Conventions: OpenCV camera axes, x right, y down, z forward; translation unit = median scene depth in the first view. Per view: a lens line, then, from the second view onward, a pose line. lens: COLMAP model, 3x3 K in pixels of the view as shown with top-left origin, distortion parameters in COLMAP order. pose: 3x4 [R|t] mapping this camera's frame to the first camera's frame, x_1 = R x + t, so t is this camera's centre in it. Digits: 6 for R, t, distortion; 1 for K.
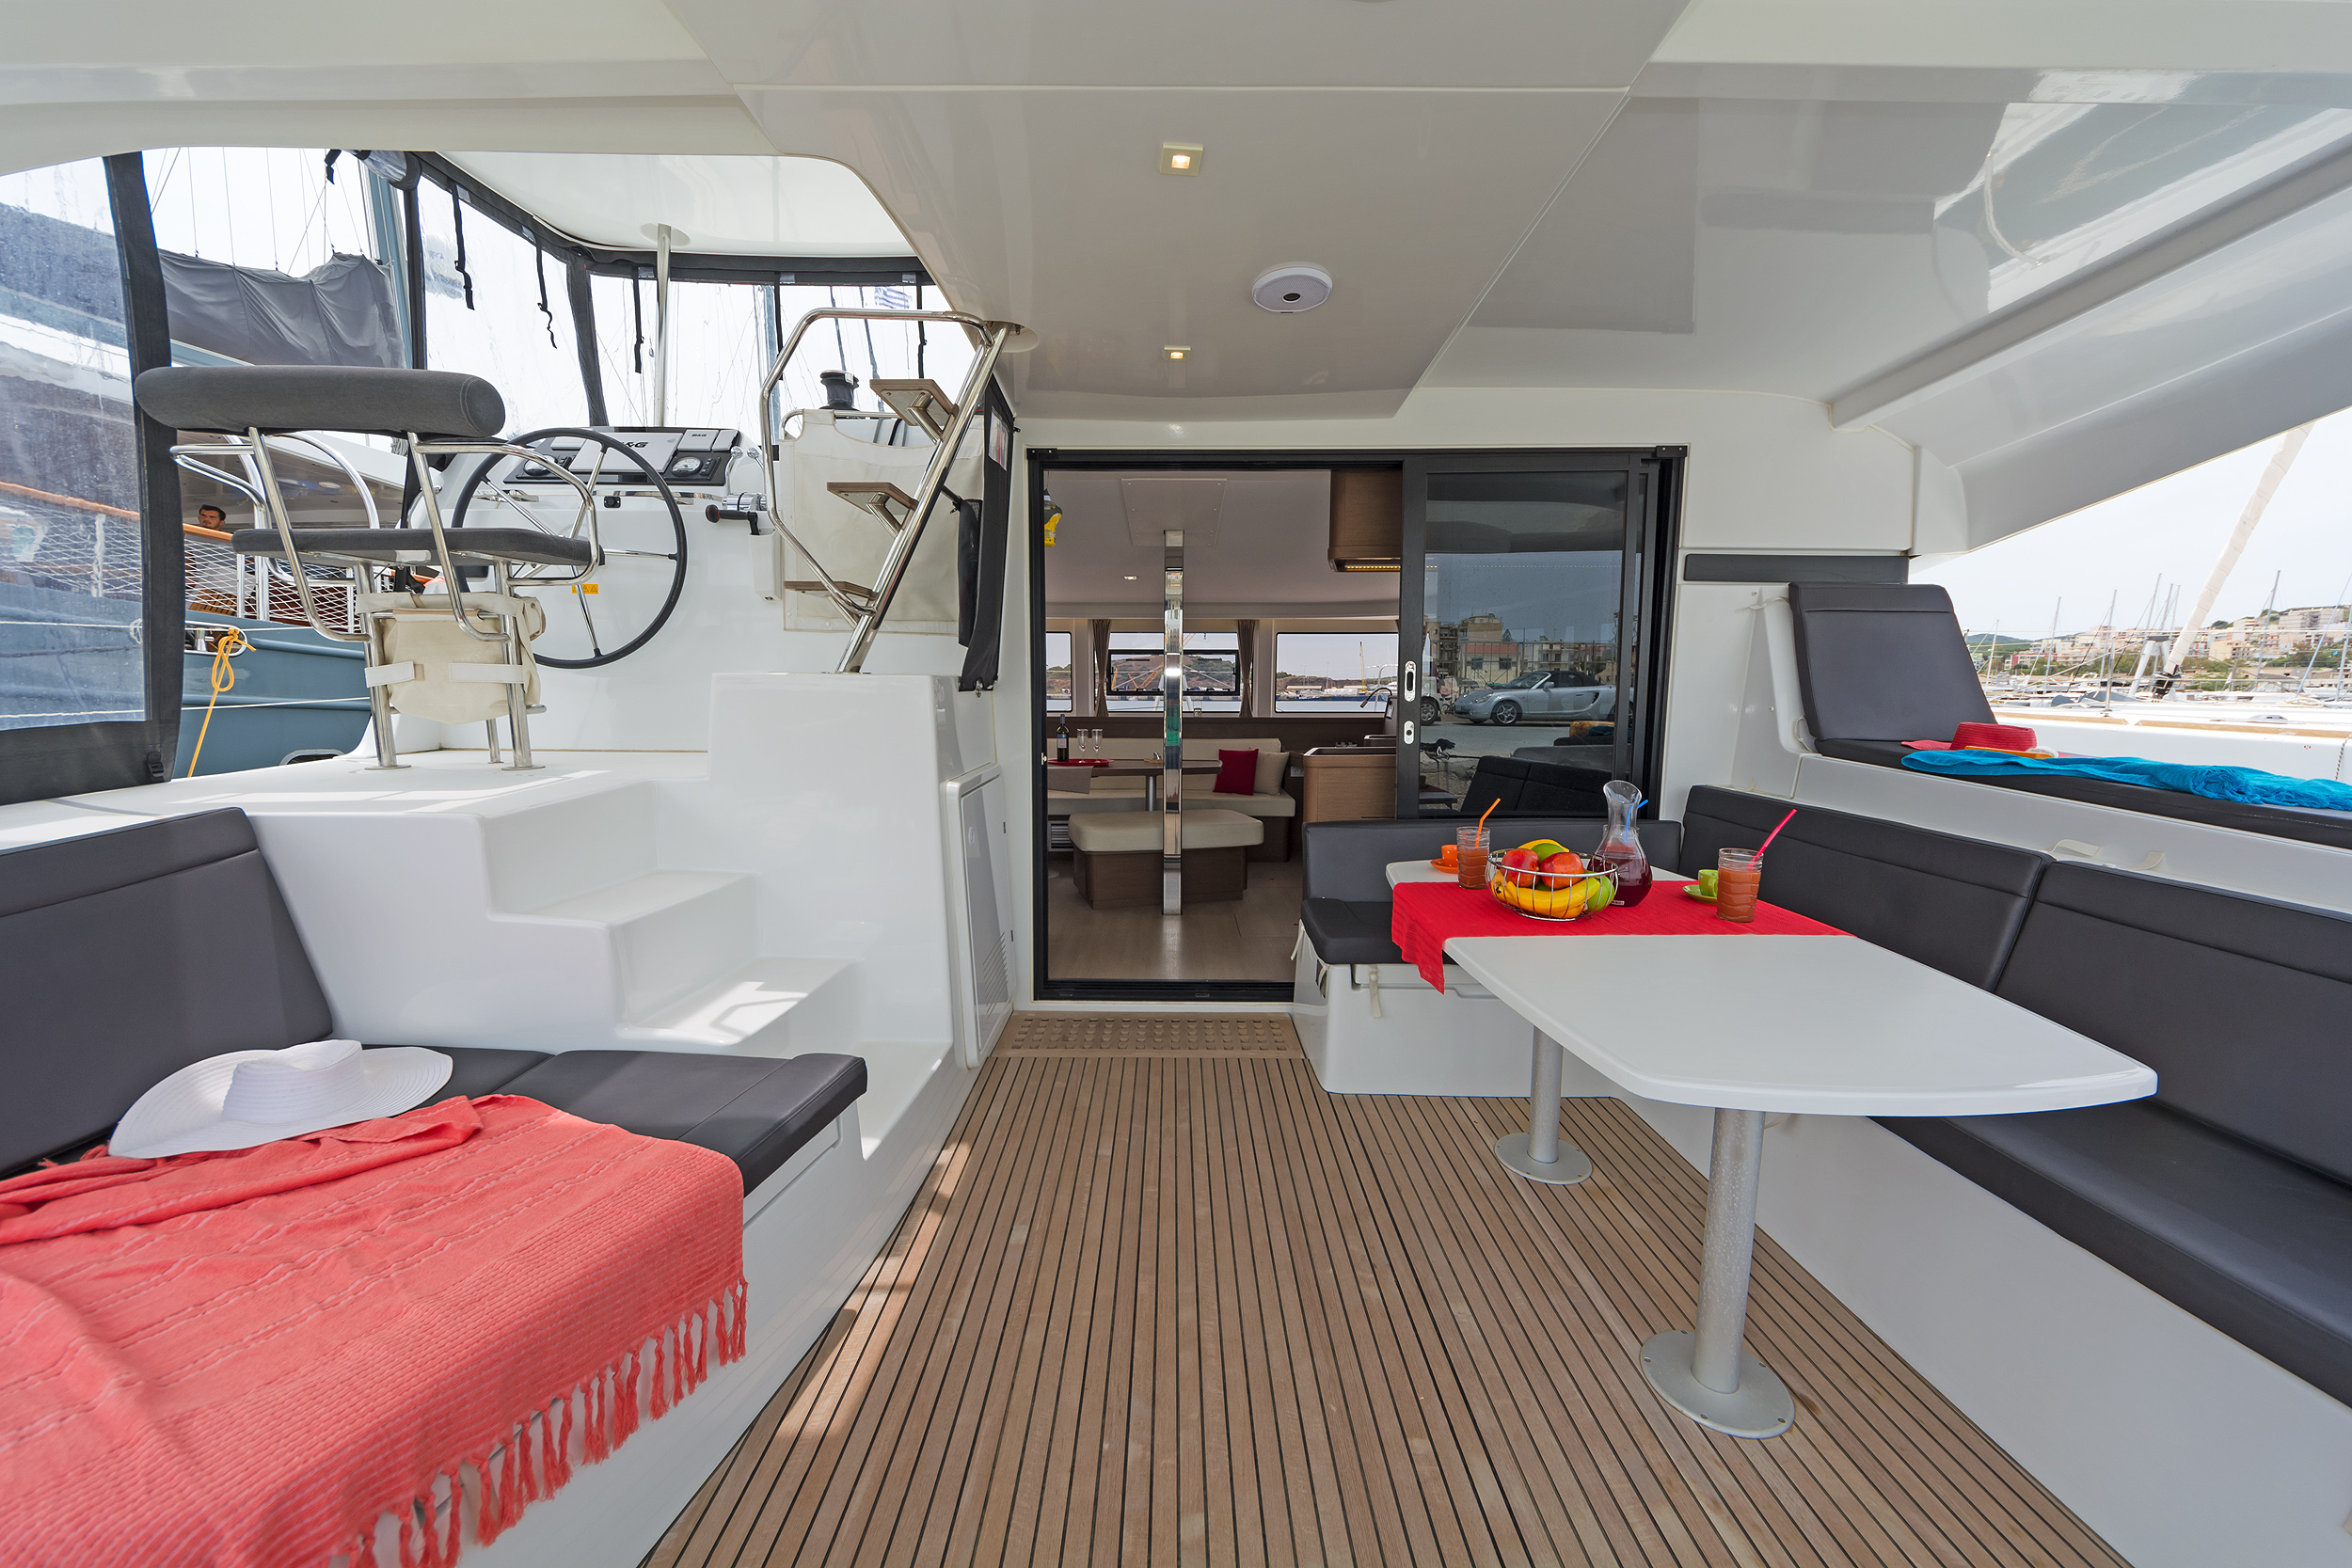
lens RADIAL K [[840.9, 0, 1185.5], [0, 840.9, 777.2], [0, 0, 1]] dist [-0.000806, -0.000175]
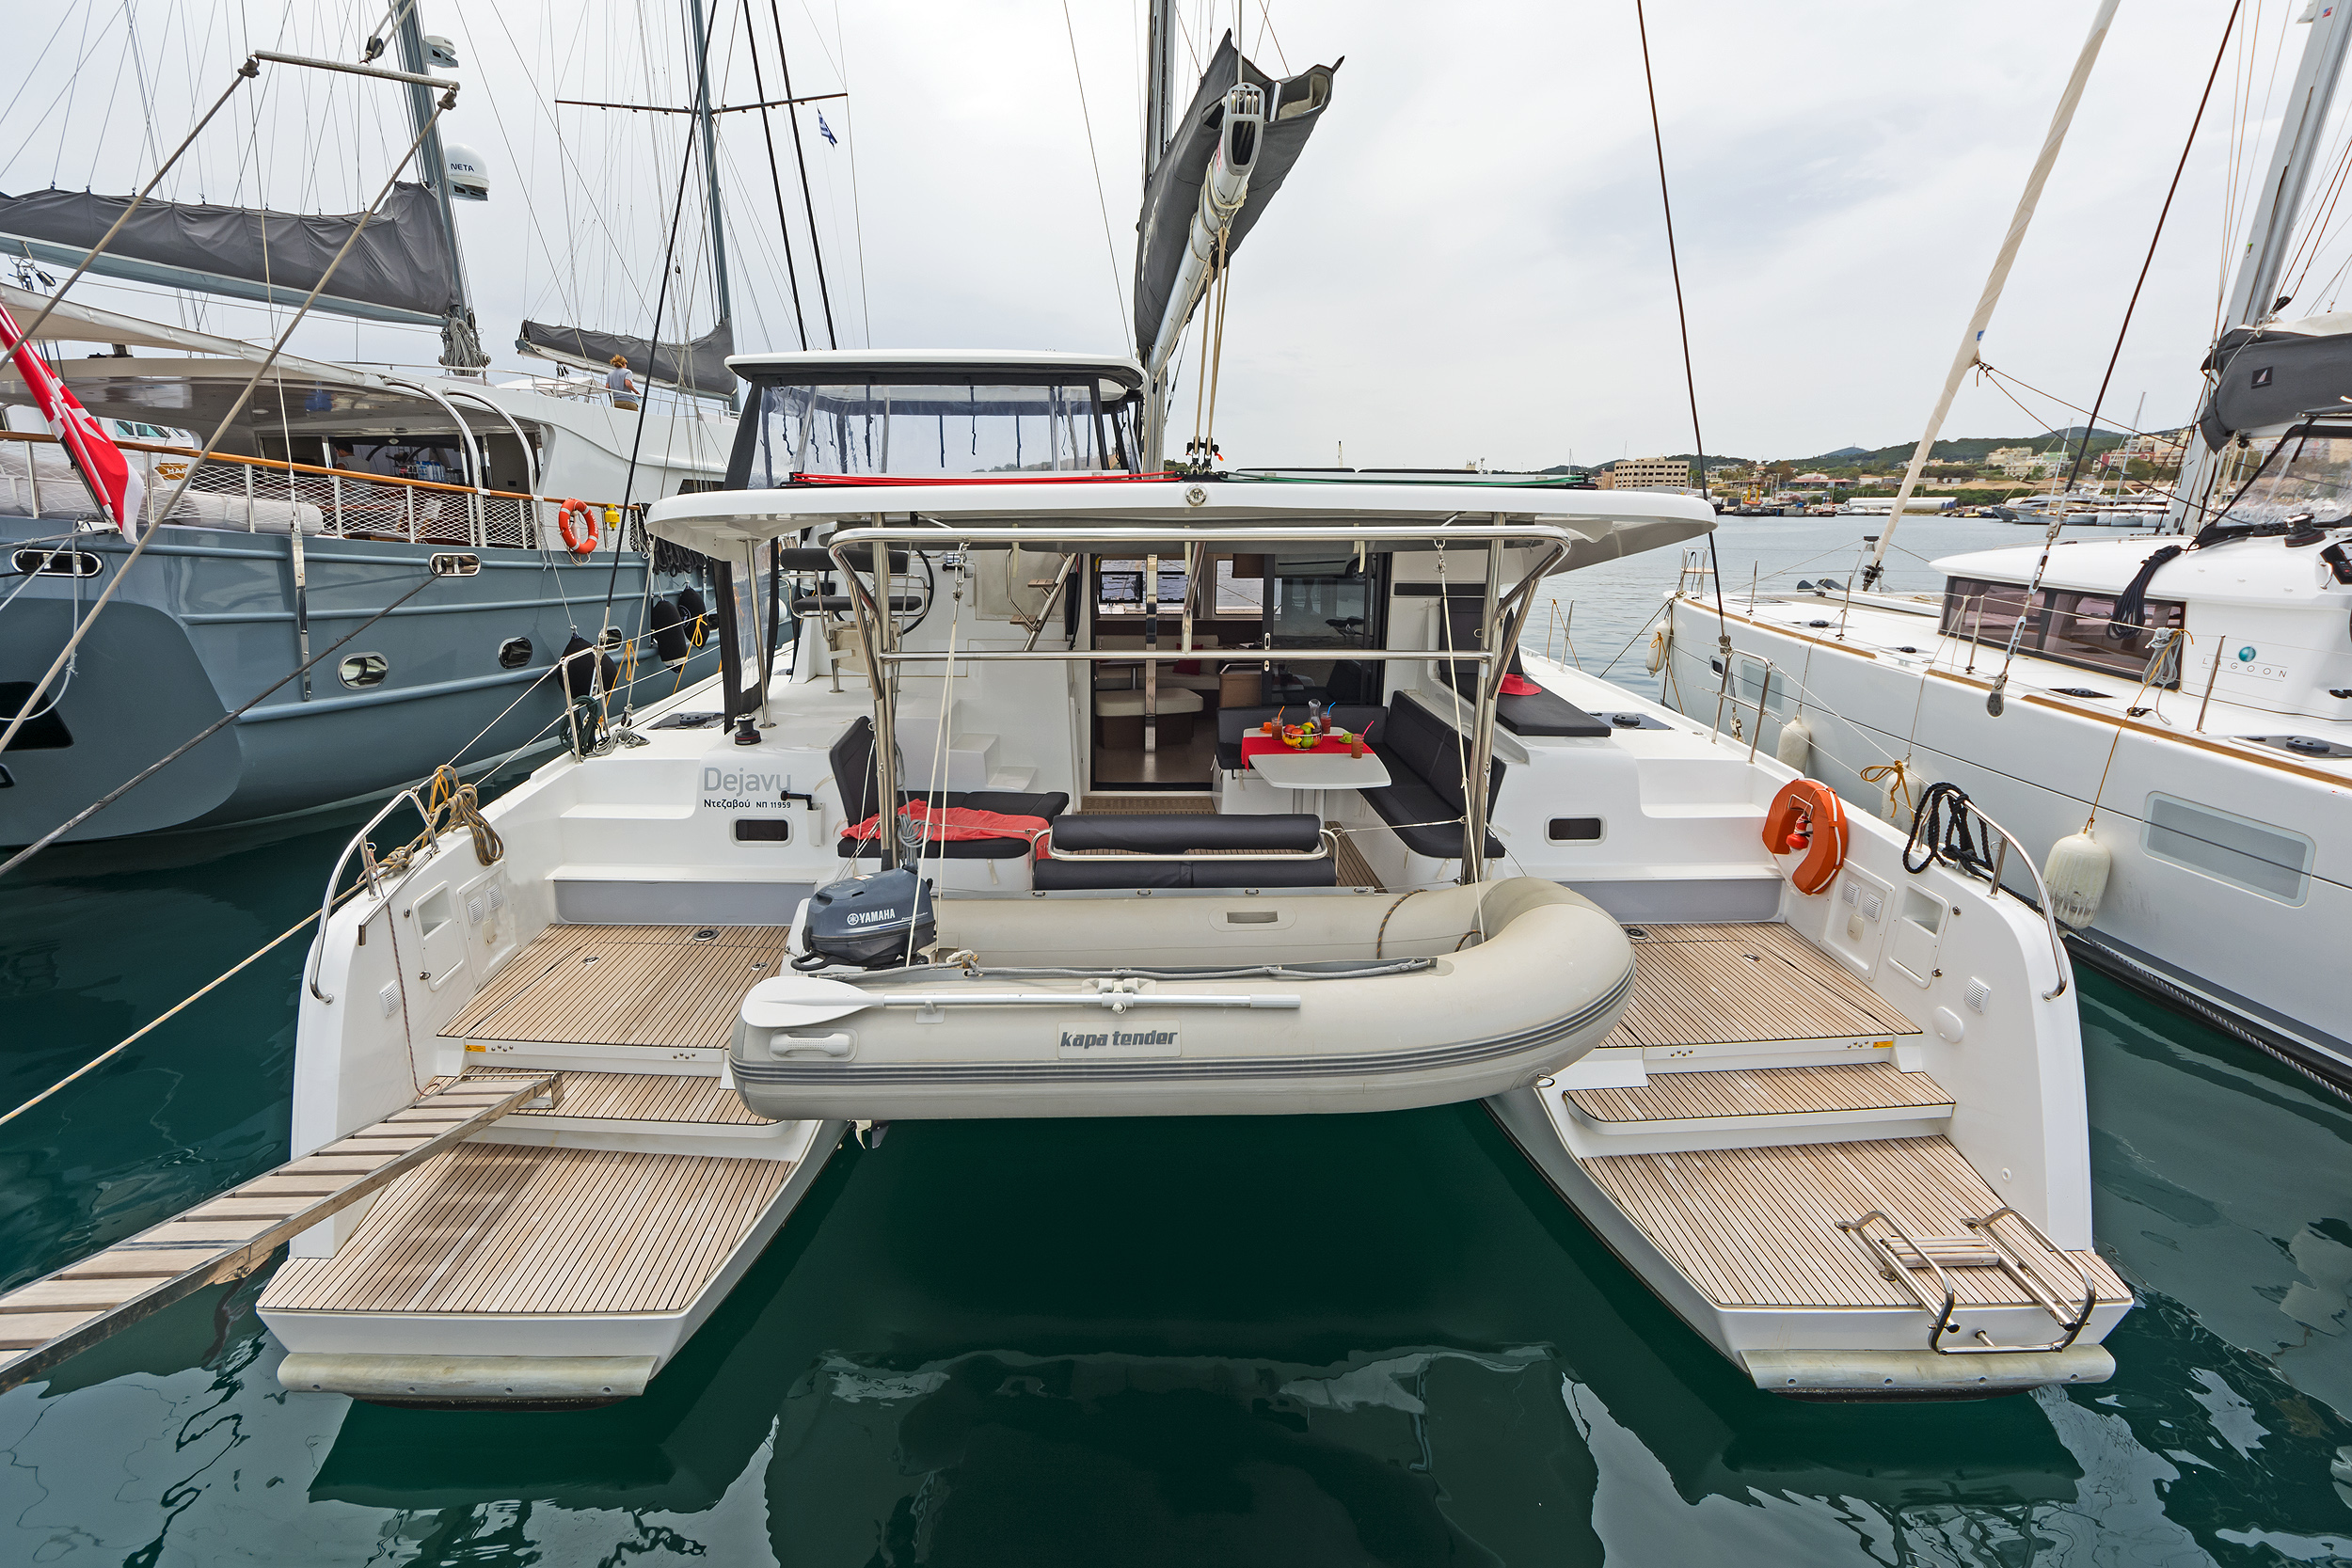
lens RADIAL K [[946.4, 0, 1176.0], [0, 946.4, 784.0], [0, 0, 1]] dist [0.001018, 0.000325]
pose [[0.999145, -0.007735, 0.040619, -0.068302], [0.000020, 0.982437, 0.186597, -0.217362], [-0.041349, -0.186436, 0.981597, -1.484655]]
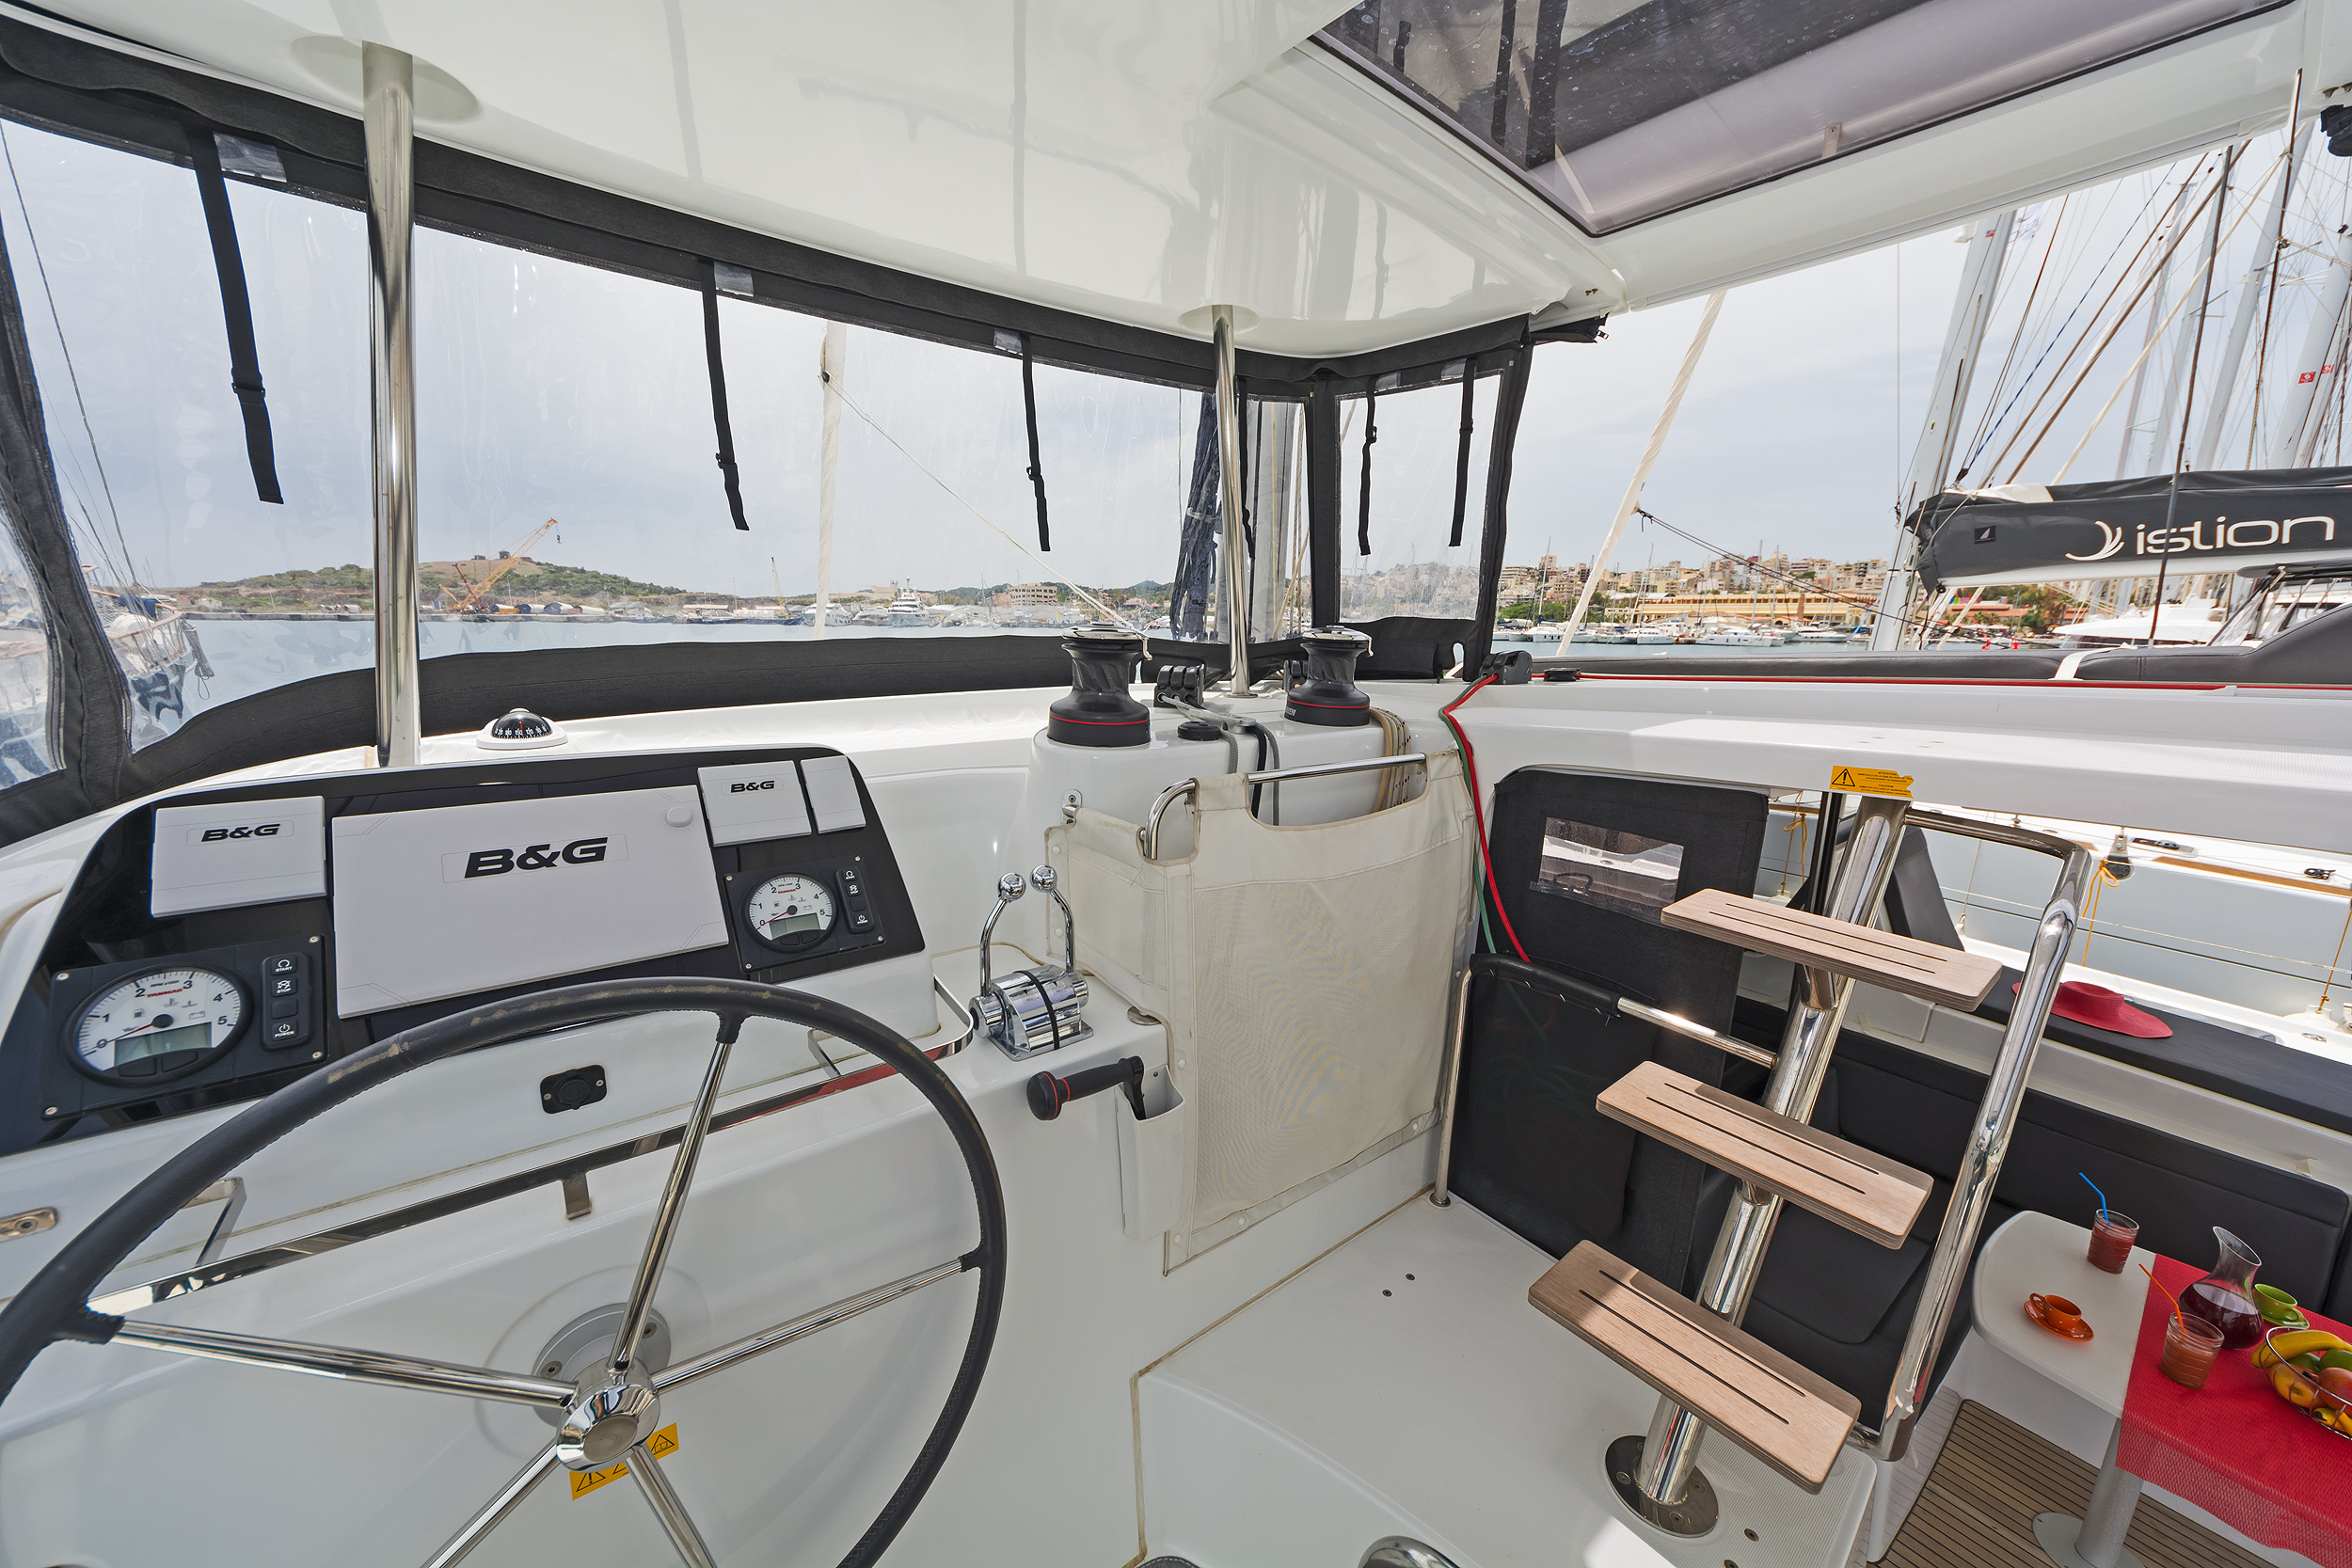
lens RADIAL K [[825.1, 0, 1168.0], [0, 825.1, 776.7], [0, 0, 1]] dist [0.016385, 0.000023]
pose [[0.808071, -0.098237, 0.580837, -0.714365], [0.045680, 0.993478, 0.104477, -0.488312], [-0.587312, -0.057892, 0.807288, 0.676278]]
